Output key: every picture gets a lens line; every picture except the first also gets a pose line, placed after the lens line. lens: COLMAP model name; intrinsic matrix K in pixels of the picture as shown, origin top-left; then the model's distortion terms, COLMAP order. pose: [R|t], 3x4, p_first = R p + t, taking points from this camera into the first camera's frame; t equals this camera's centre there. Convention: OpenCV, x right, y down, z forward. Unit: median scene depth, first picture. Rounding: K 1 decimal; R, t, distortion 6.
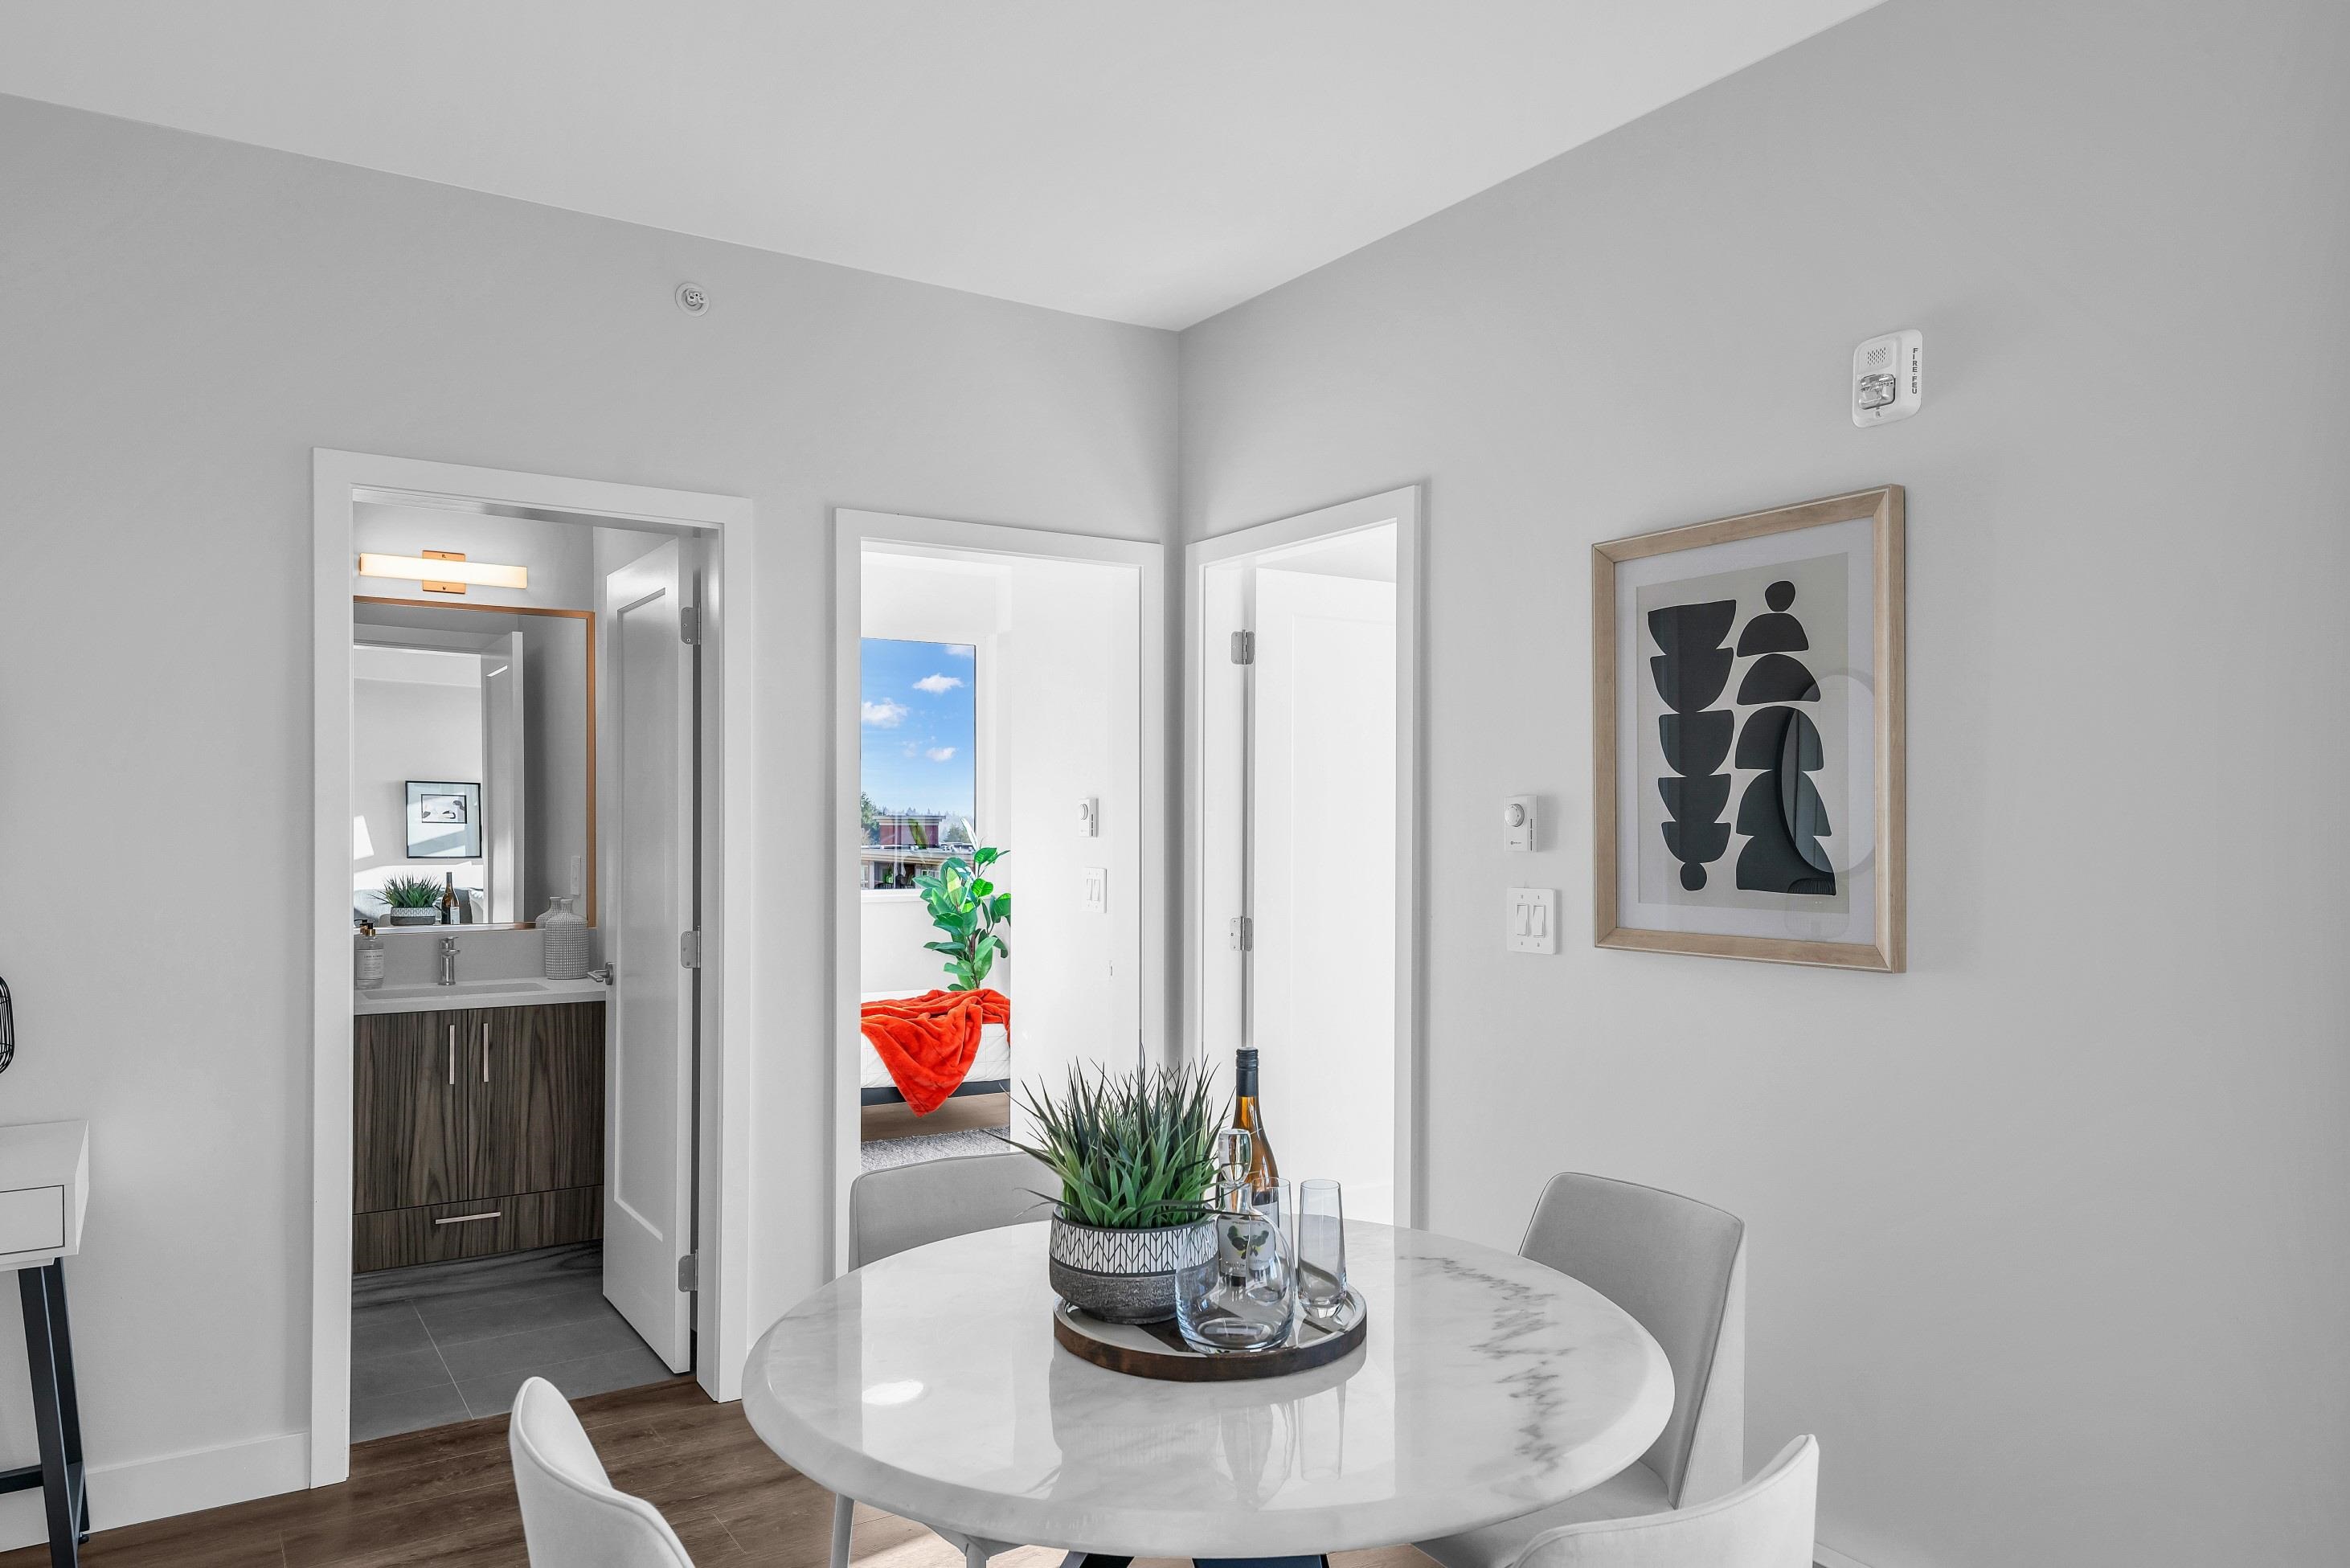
lens RADIAL K [[1576.4, 0, 1189.4], [0, 1576.4, 836.8], [0, 0, 1]] dist [0.004912, 0.001130]
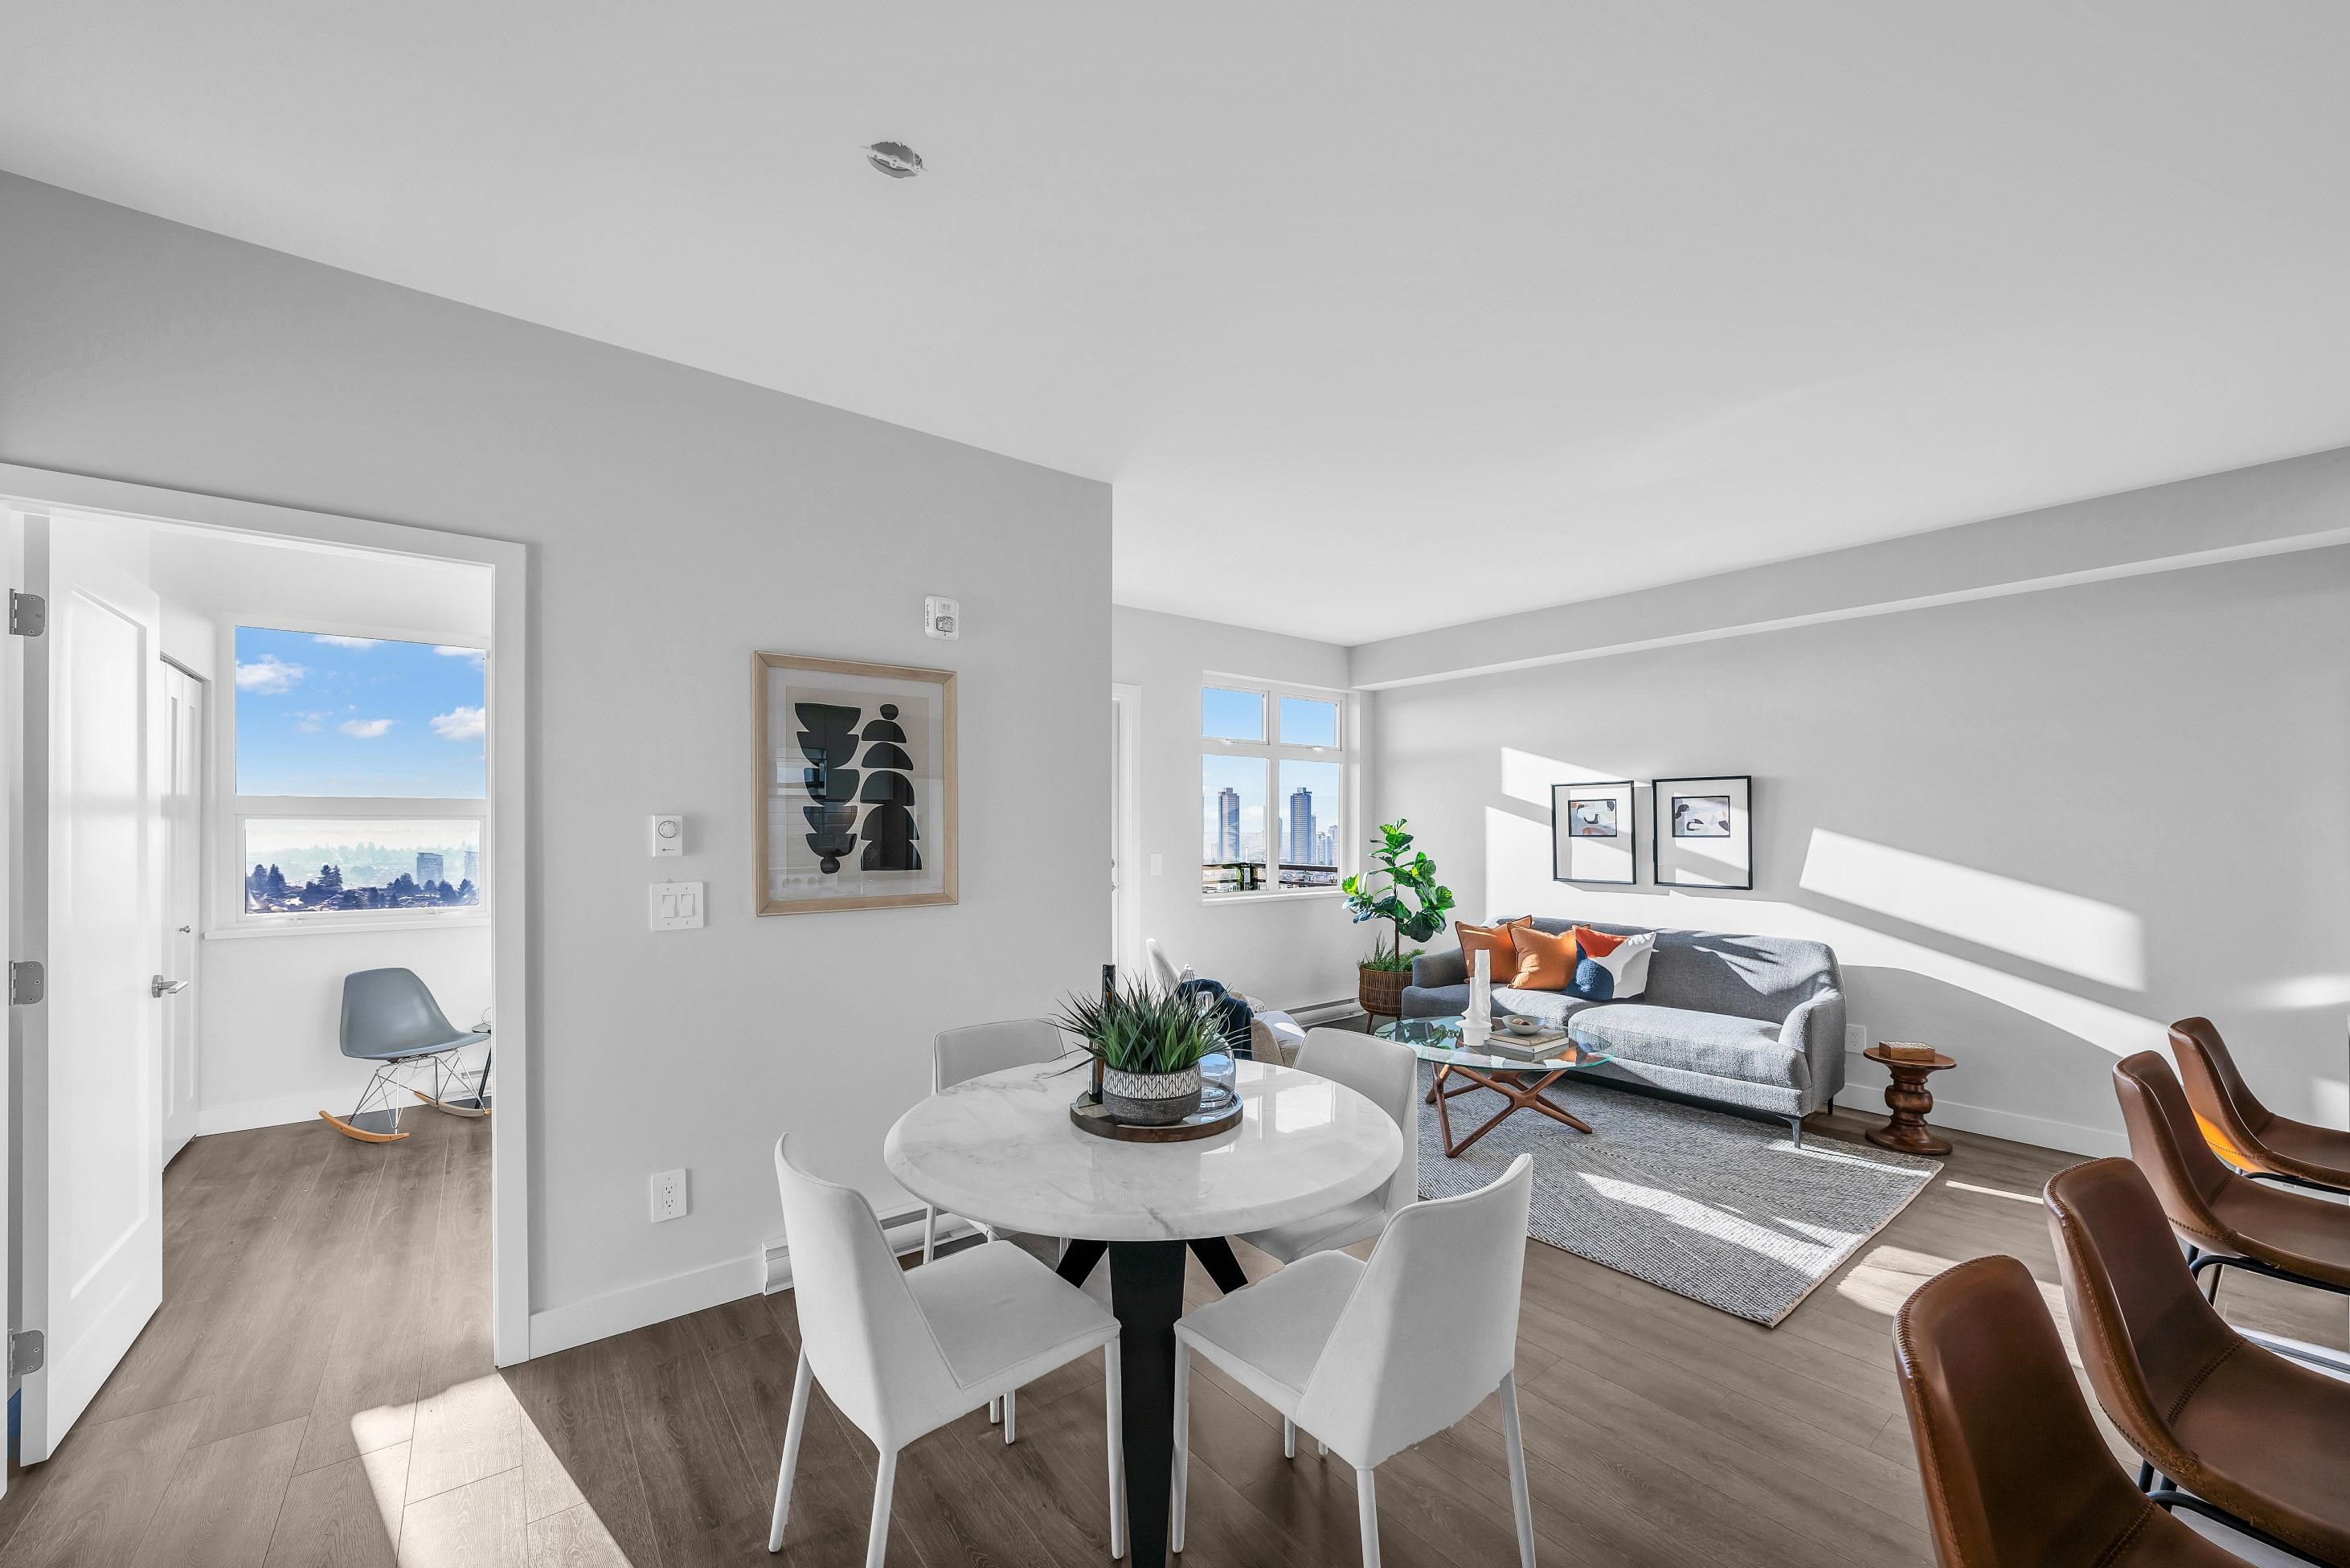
lens RADIAL K [[890.9, 0, 1192.6], [0, 890.9, 829.9], [0, 0, 1]] dist [-0.015921, -0.000065]
pose [[-0.099346, -0.003278, 0.995048, -0.579088], [0.012258, 0.999915, 0.004518, -0.010810], [-0.994977, 0.012646, -0.099297, 0.611186]]
